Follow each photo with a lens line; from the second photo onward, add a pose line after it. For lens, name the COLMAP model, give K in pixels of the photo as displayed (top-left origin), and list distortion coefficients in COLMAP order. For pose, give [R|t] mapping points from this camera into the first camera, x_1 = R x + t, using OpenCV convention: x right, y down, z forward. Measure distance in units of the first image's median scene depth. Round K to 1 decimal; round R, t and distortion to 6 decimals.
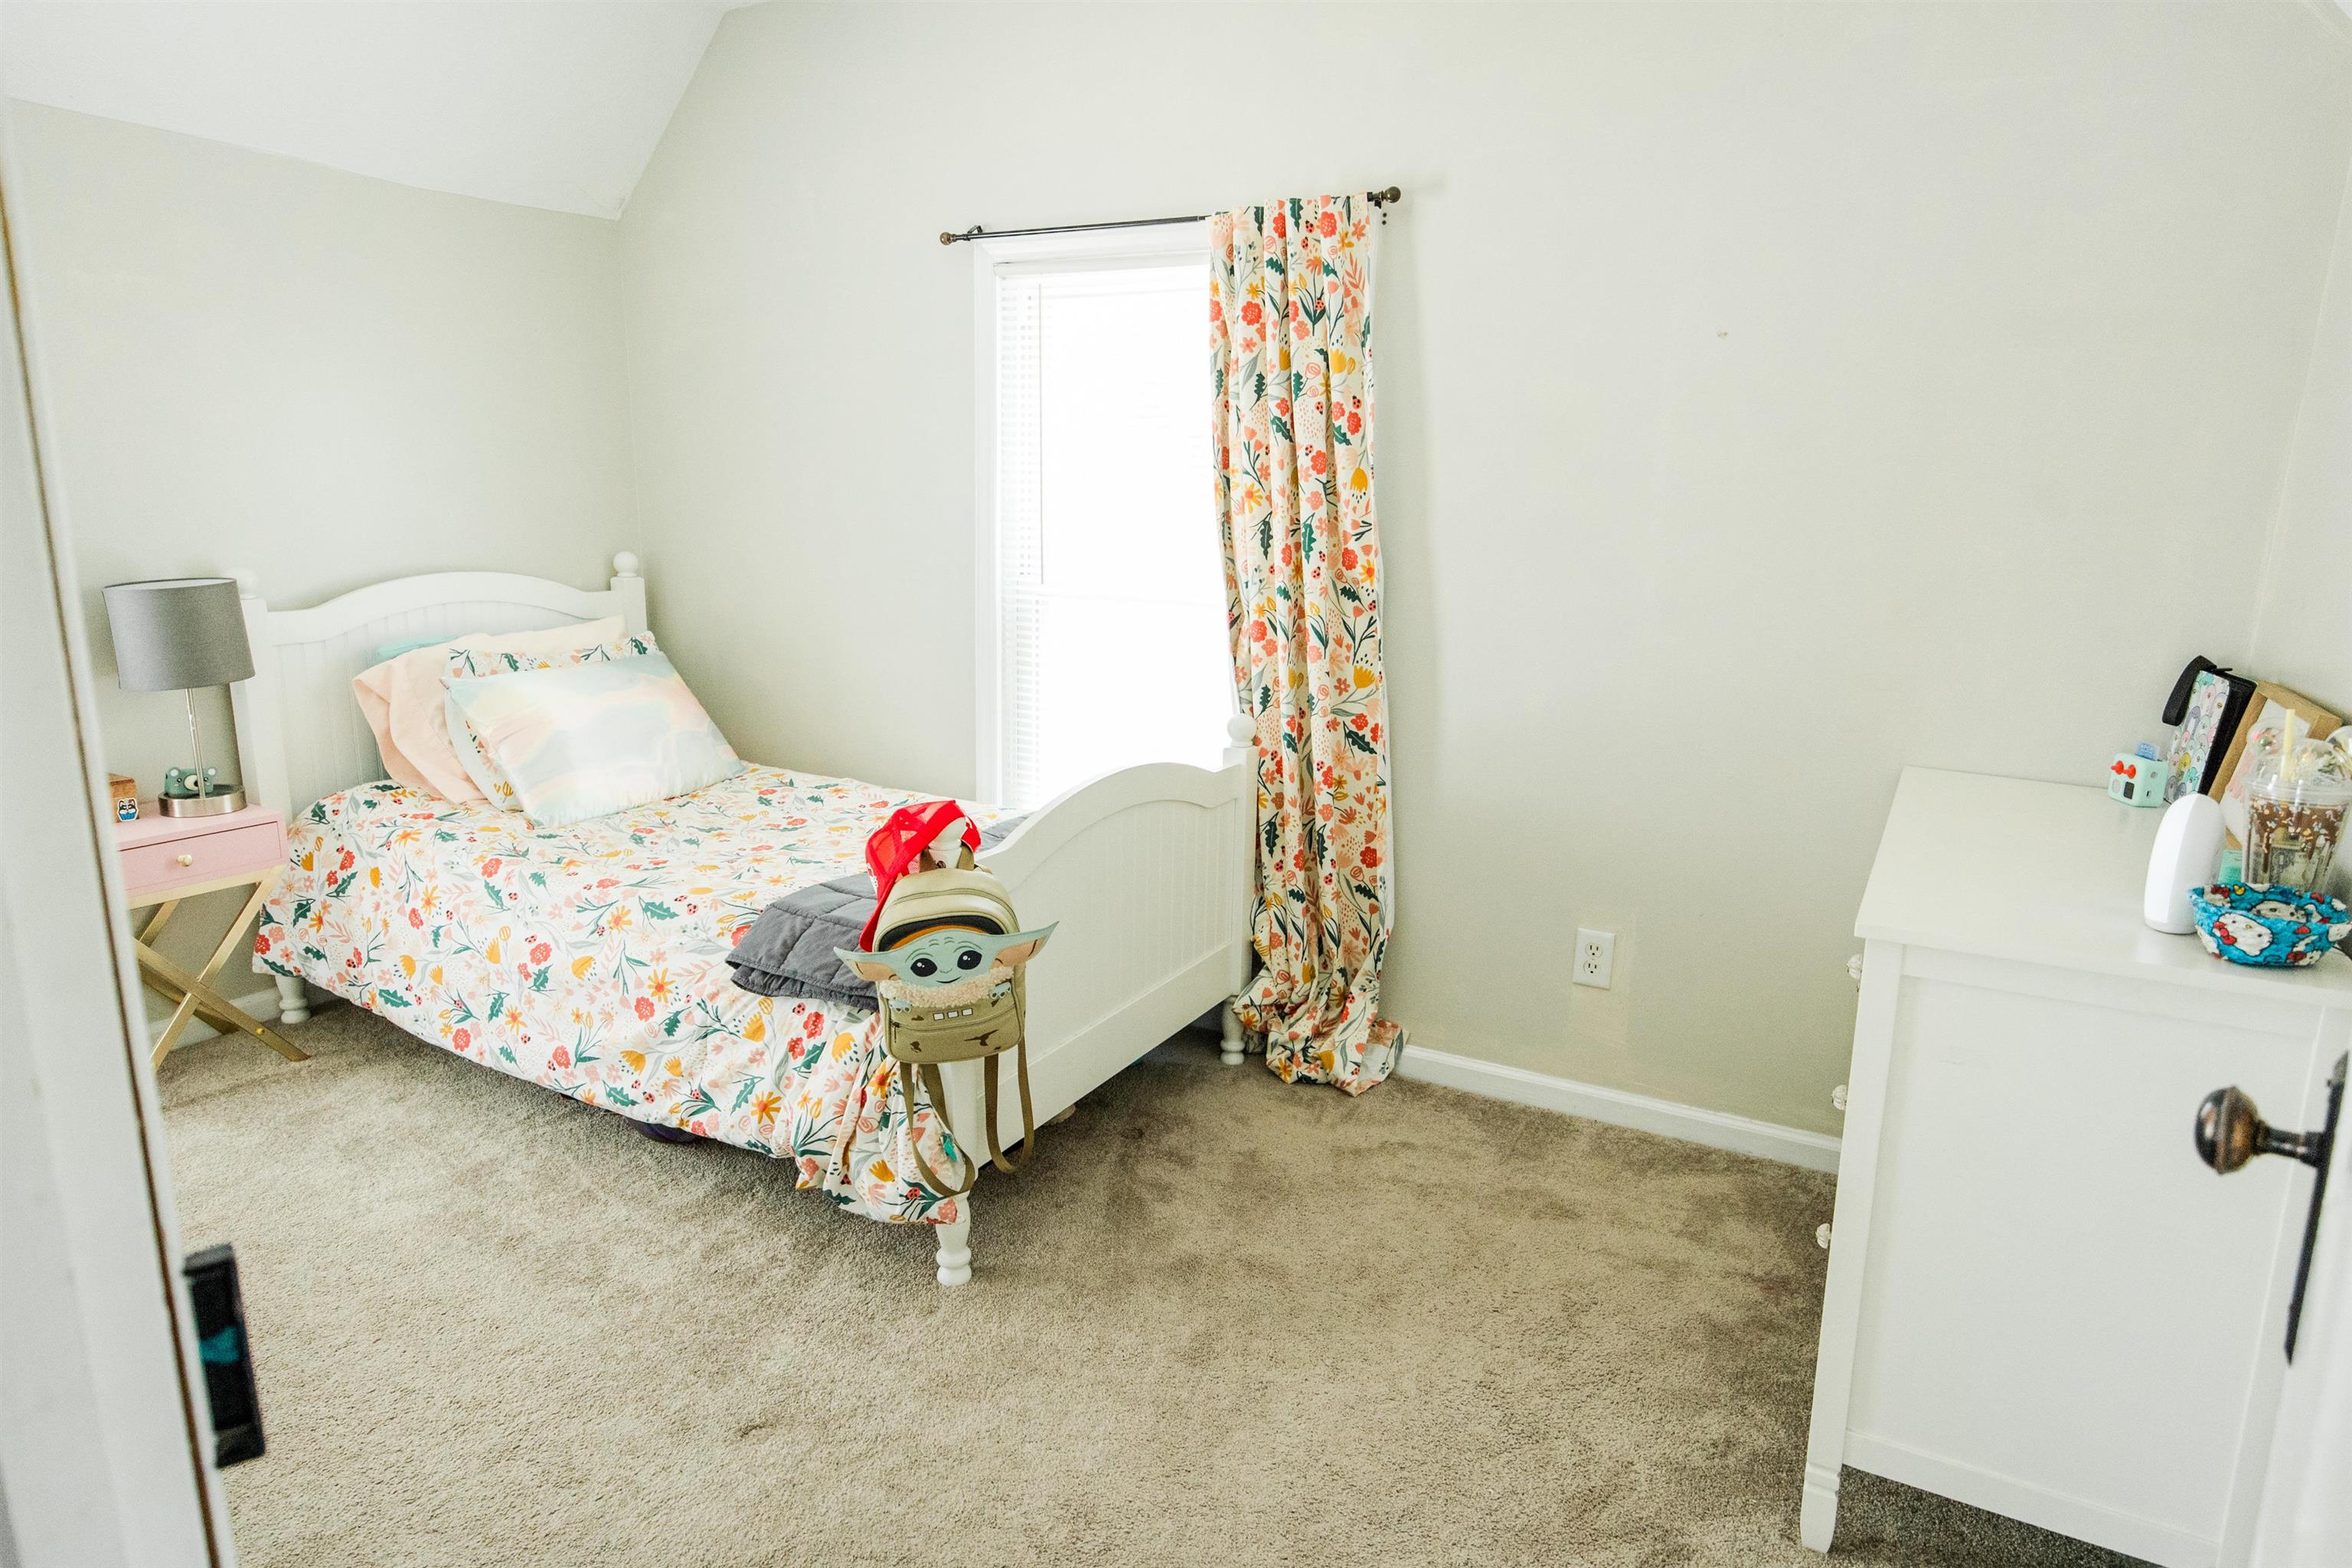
lens RADIAL K [[1381.0, 0, 1185.3], [0, 1381.0, 780.0], [0, 0, 1]] dist [-0.001054, -0.005221]
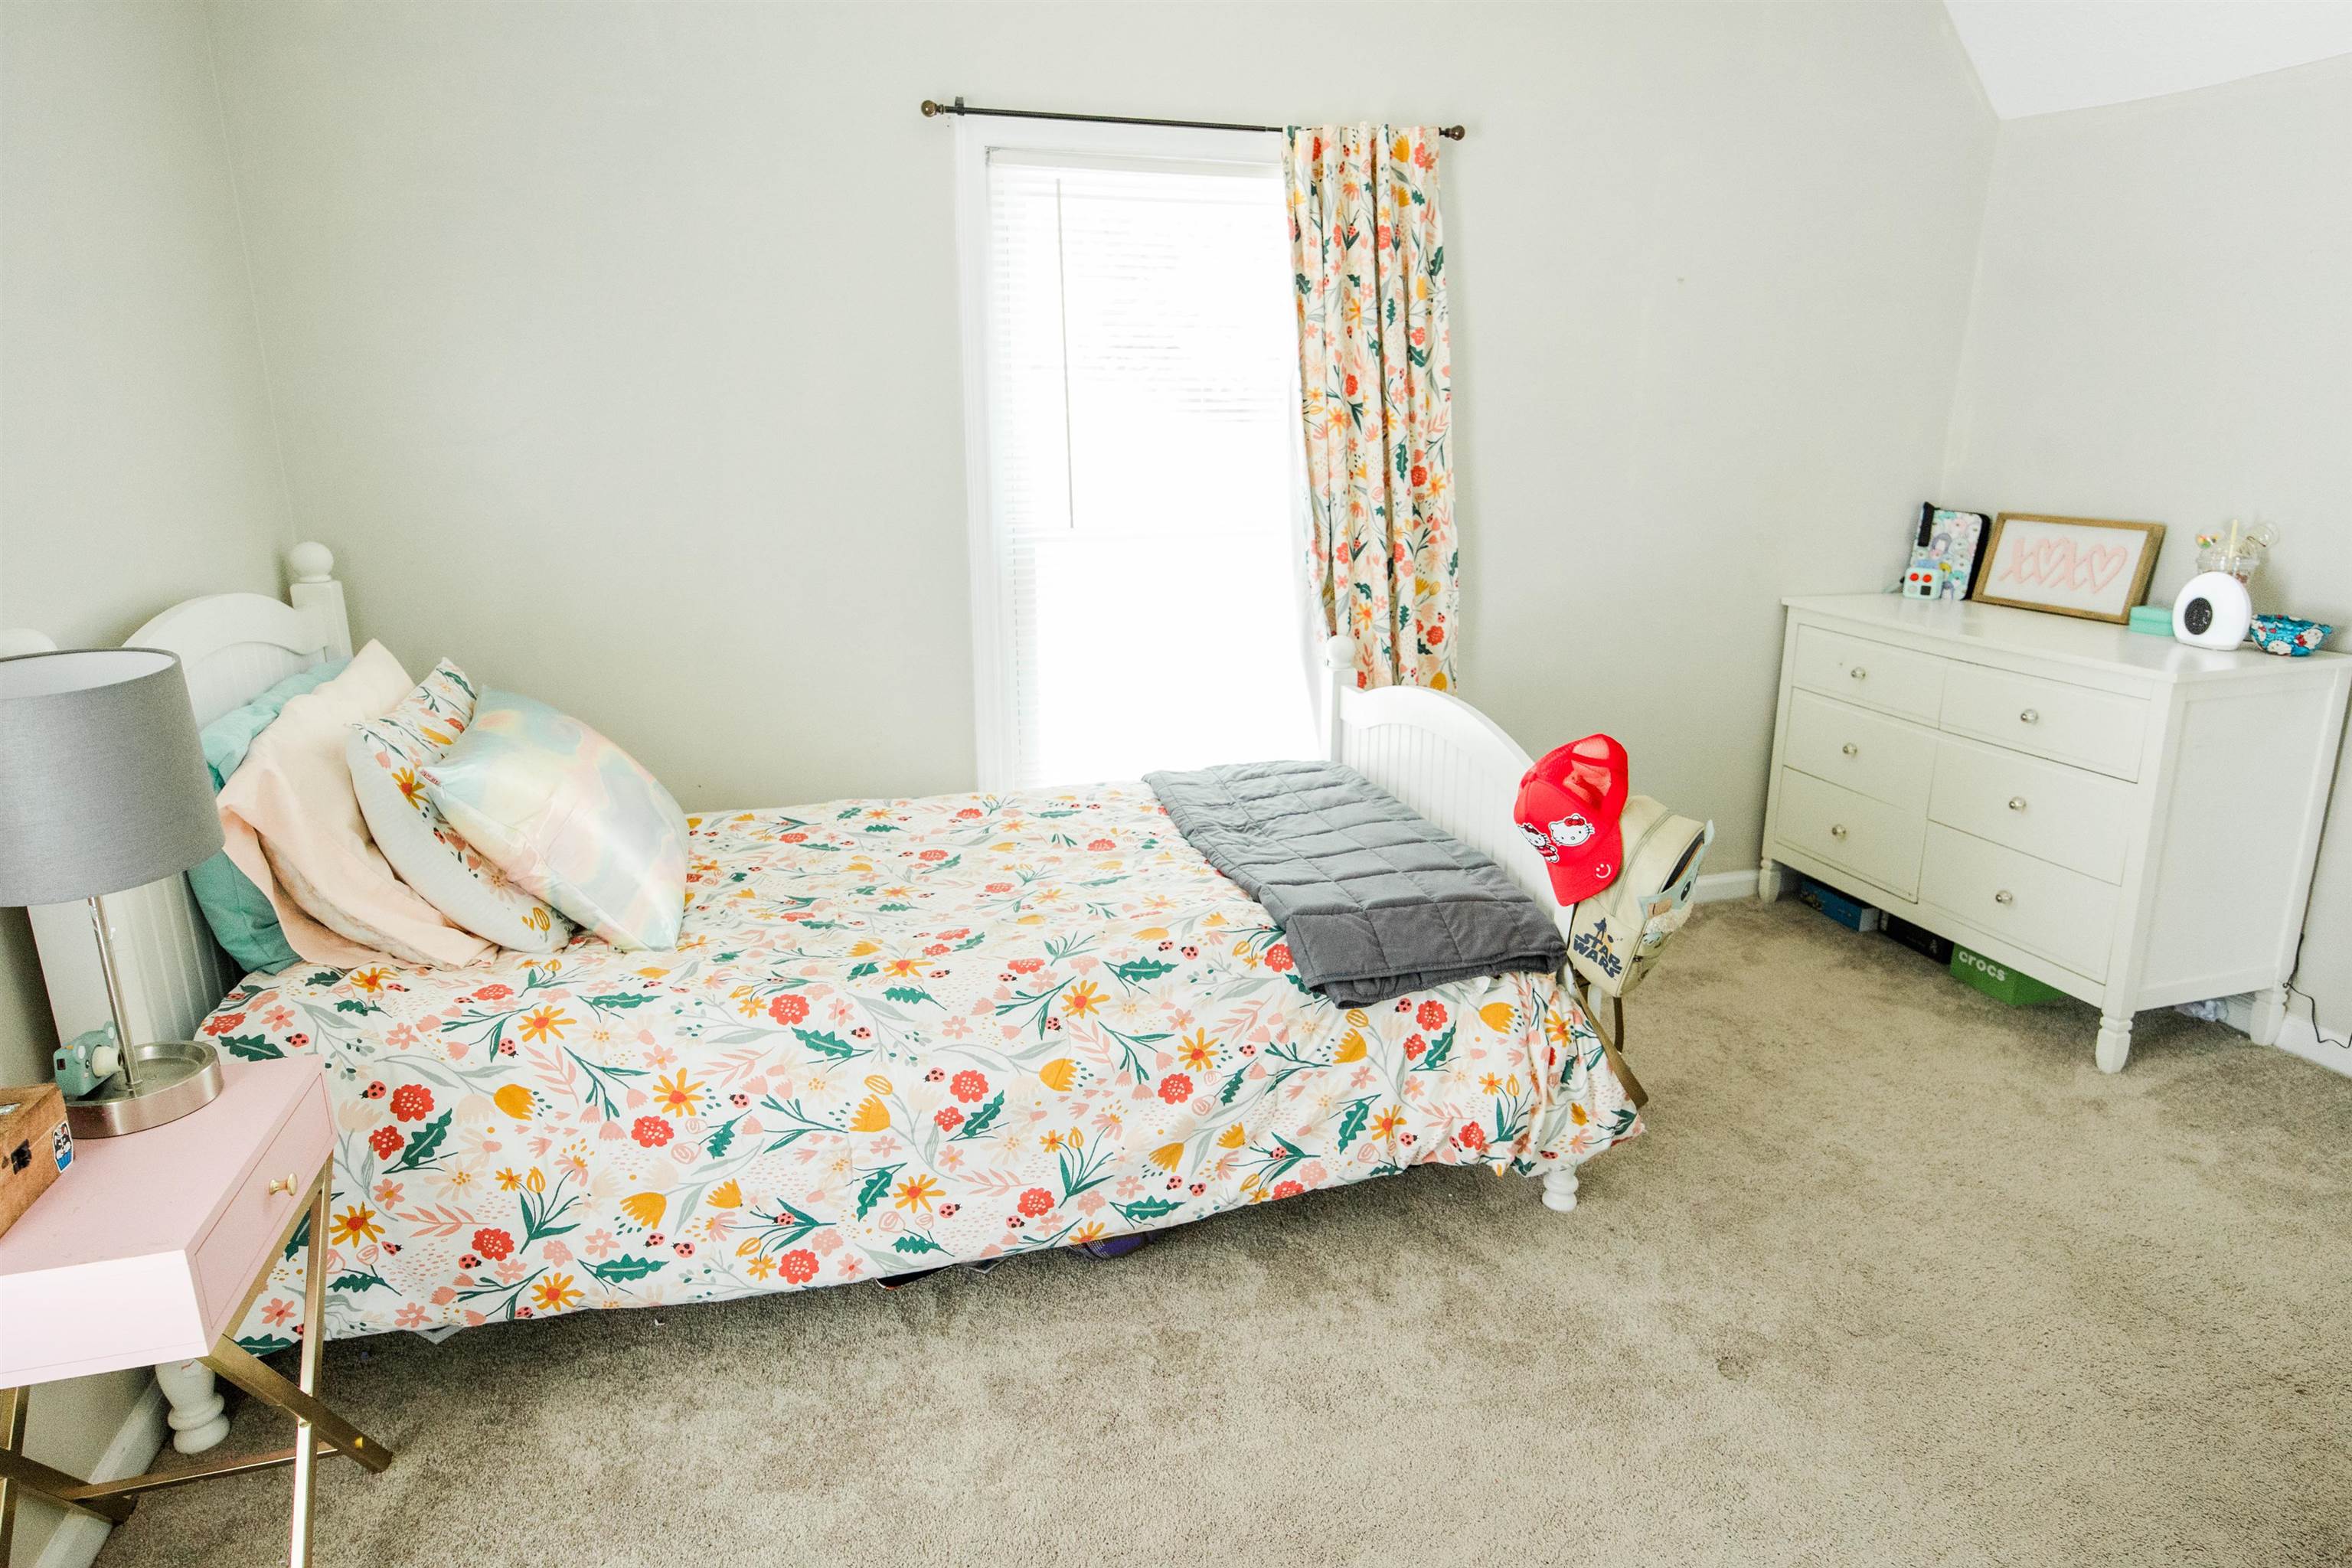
lens RADIAL K [[1381.0, 0, 1185.0], [0, 1381.0, 790.3], [0, 0, 1]] dist [-0.001054, -0.005221]
pose [[0.686048, -0.217138, 0.694398, -0.800021], [0.169610, 0.975861, 0.137581, -0.099743], [-0.707510, 0.023390, 0.706316, 0.373599]]
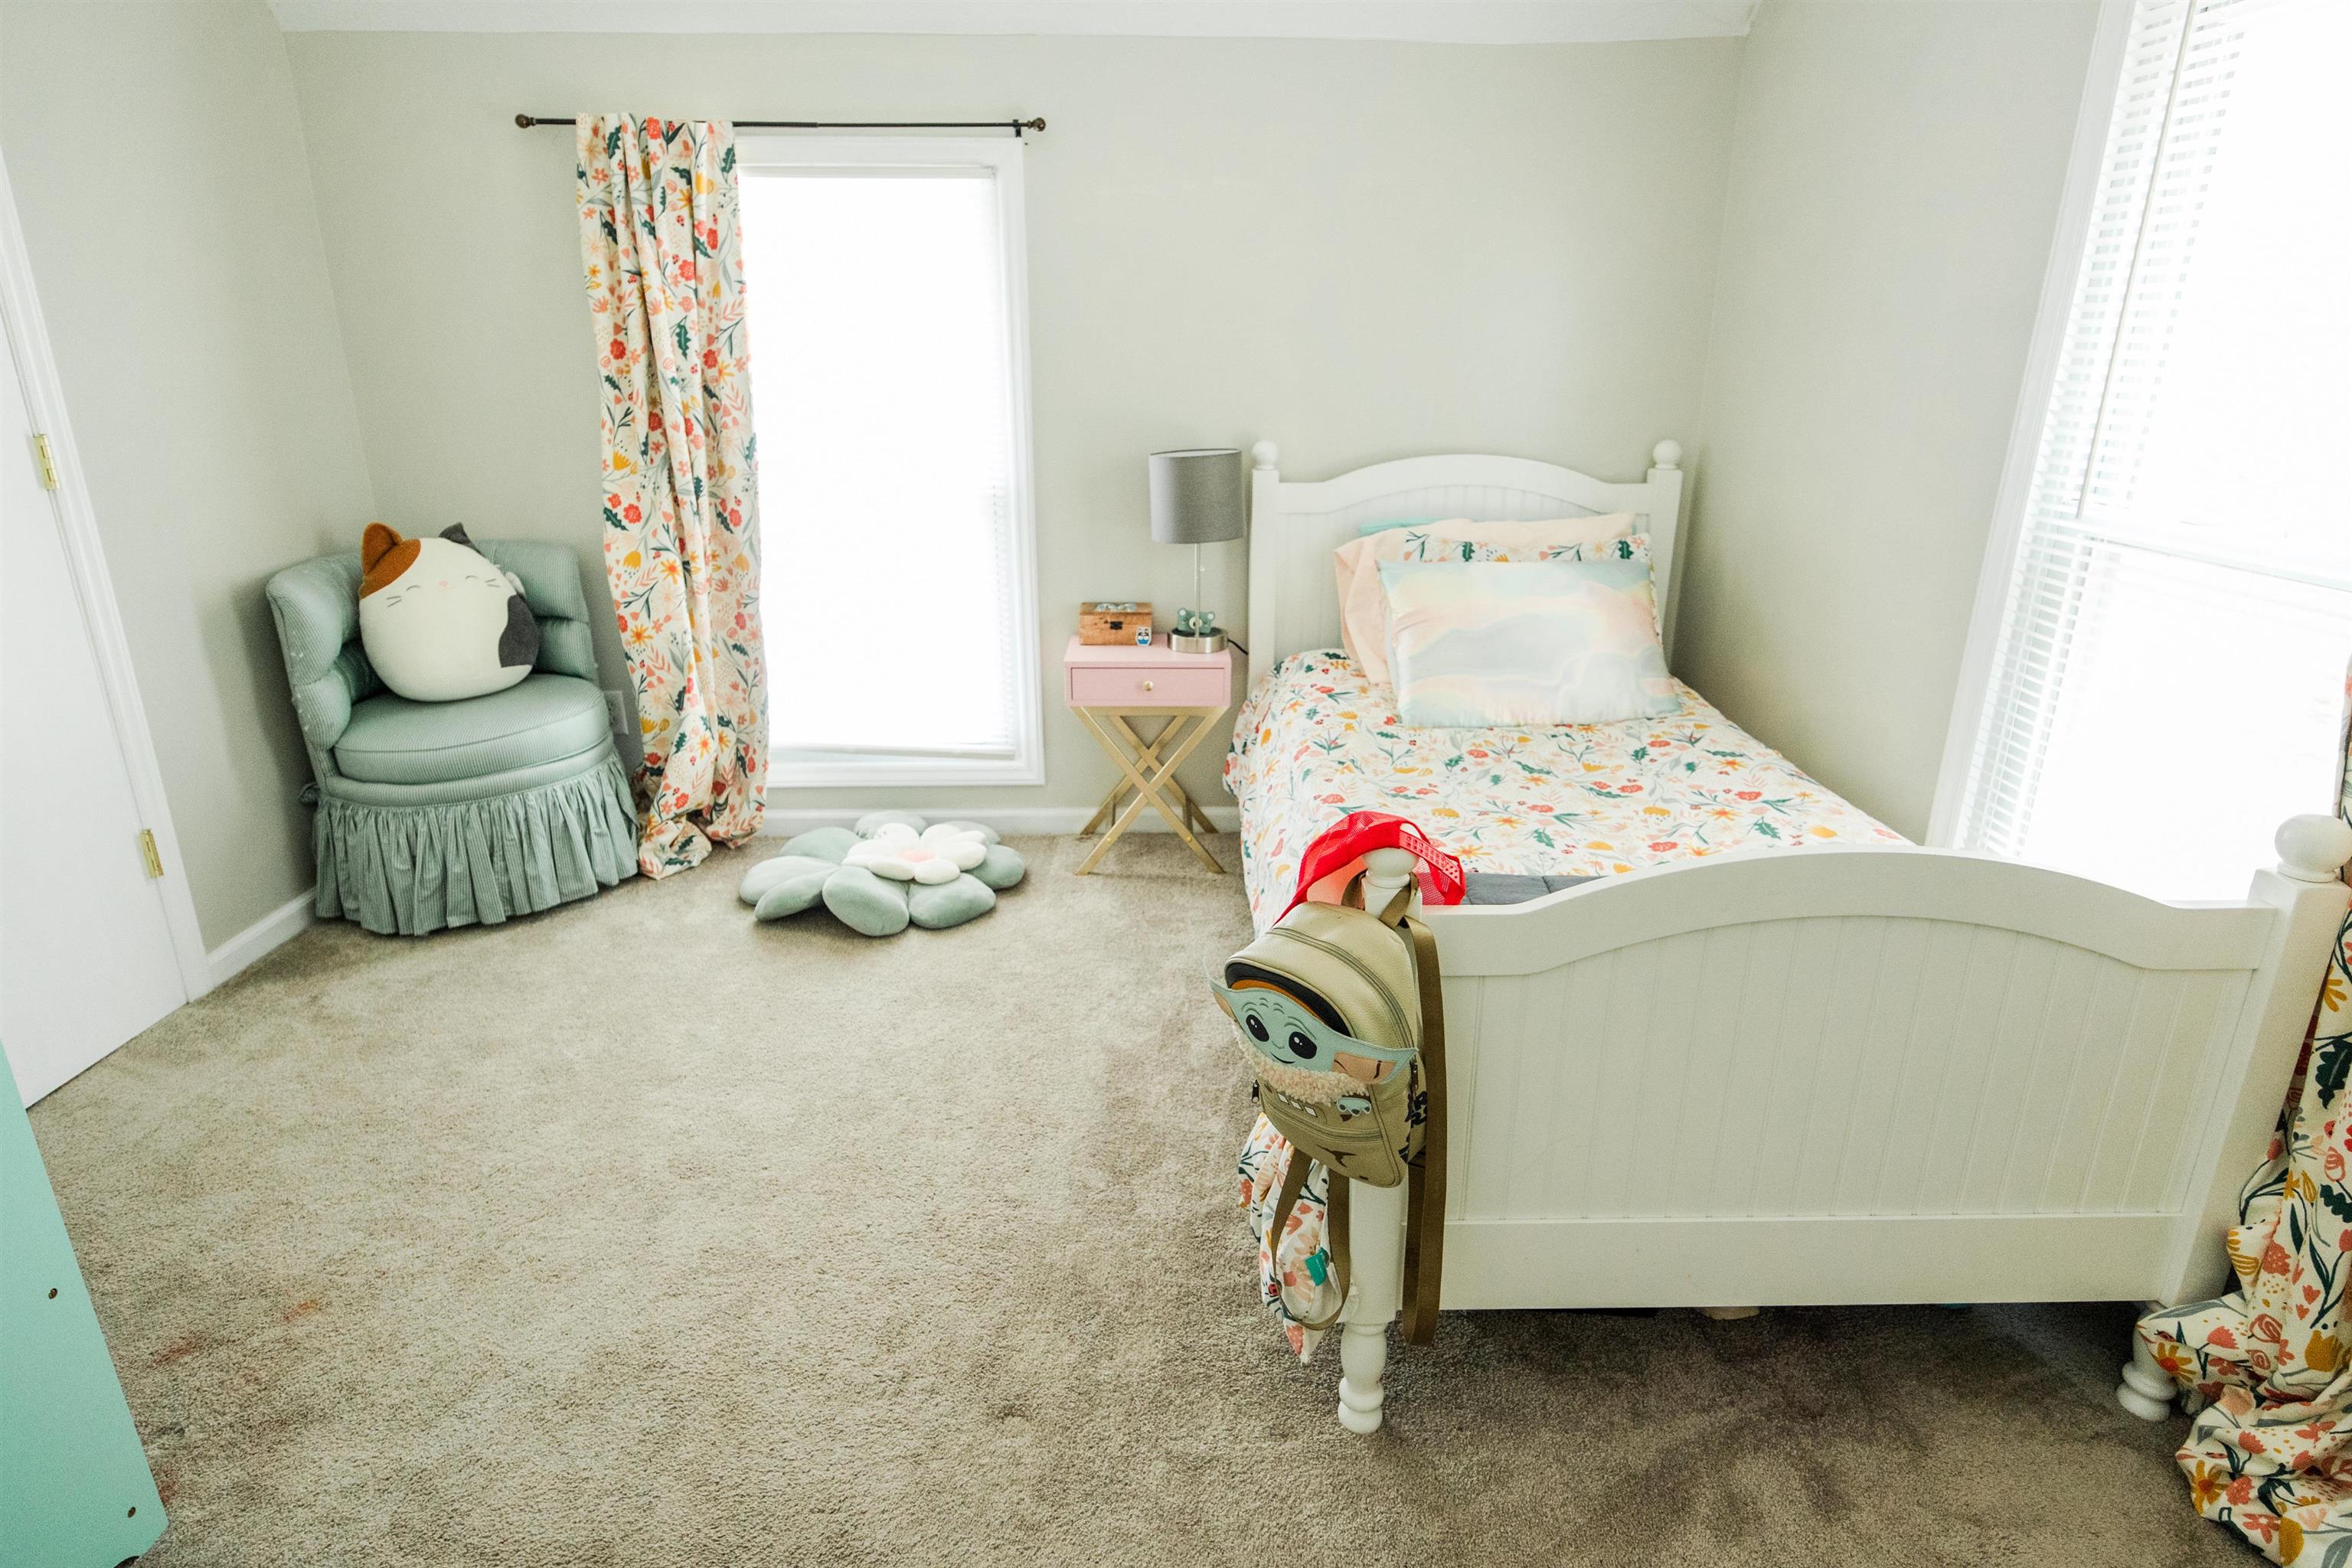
lens RADIAL K [[1279.2, 0, 1167.2], [0, 1279.2, 768.3], [0, 0, 1]] dist [0.011842, -0.004469]
pose [[0.499916, 0.251887, -0.828635, 0.223576], [-0.172744, 0.966547, 0.189593, -0.084505], [0.848671, 0.048361, 0.526705, 0.413349]]
